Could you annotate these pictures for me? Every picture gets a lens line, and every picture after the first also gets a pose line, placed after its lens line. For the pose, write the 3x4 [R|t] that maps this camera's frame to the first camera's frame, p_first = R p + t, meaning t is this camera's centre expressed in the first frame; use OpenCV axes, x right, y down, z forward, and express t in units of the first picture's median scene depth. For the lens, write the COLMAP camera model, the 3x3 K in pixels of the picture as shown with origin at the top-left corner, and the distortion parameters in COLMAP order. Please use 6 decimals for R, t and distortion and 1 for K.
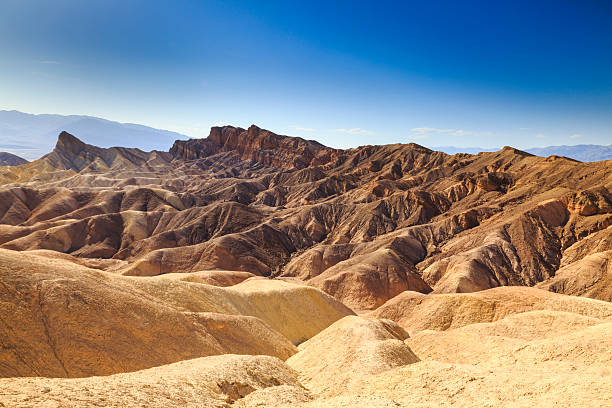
lens RADIAL K [[406.8, 0, 306.0], [0, 406.8, 204.0], [0, 0, 1]] dist [-0.014312, 0.001142]
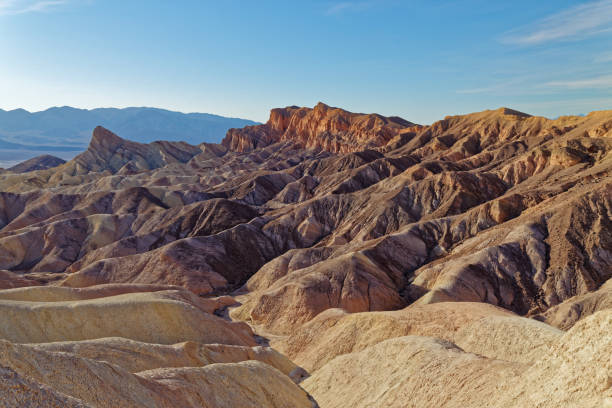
lens RADIAL K [[525.5, 0, 306.0], [0, 525.5, 204.0], [0, 0, 1]] dist [0.048003, 0.000775]
pose [[0.976119, -0.036812, -0.214097, 0.129749], [0.036383, 0.999320, -0.005946, 0.011466], [0.214170, -0.001985, 0.976794, 0.028633]]
